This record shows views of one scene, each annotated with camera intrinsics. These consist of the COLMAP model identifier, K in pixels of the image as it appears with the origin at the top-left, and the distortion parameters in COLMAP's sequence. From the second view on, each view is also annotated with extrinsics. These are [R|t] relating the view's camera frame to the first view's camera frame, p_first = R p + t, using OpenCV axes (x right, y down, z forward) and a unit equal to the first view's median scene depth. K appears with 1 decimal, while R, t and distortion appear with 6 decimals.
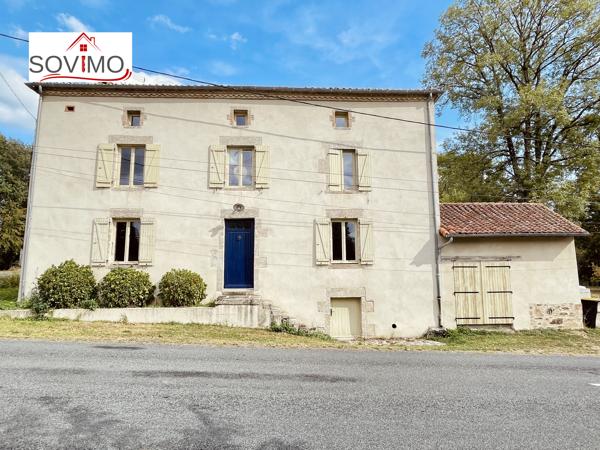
lens RADIAL K [[384.9, 0, 299.0], [0, 384.9, 213.1], [0, 0, 1]] dist [-0.010387, -0.000146]
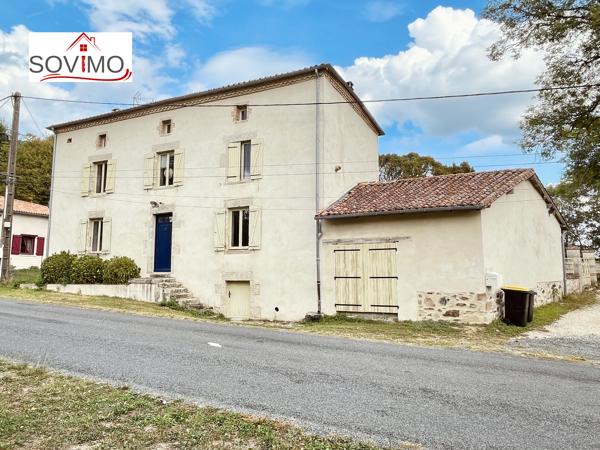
lens RADIAL K [[460.8, 0, 298.2], [0, 460.8, 204.7], [0, 0, 1]] dist [-0.013996, -0.004295]
pose [[0.866790, -0.068853, -0.493898, 0.905773], [0.075624, 0.997117, -0.006286, 0.028137], [0.492907, -0.031902, 0.869497, -0.028558]]
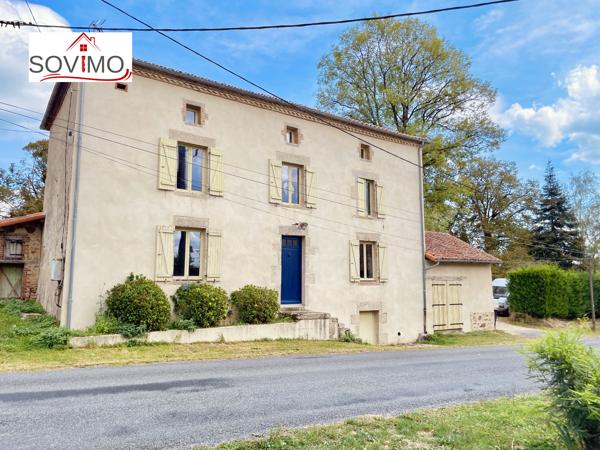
lens RADIAL K [[445.6, 0, 300.0], [0, 445.6, 225.0], [0, 0, 1]] dist [0.071694, -0.143486]
pose [[0.849573, 0.075776, 0.521999, -0.754949], [-0.082328, 0.996548, -0.010672, -0.002725], [-0.521006, -0.033909, 0.852879, -0.015911]]
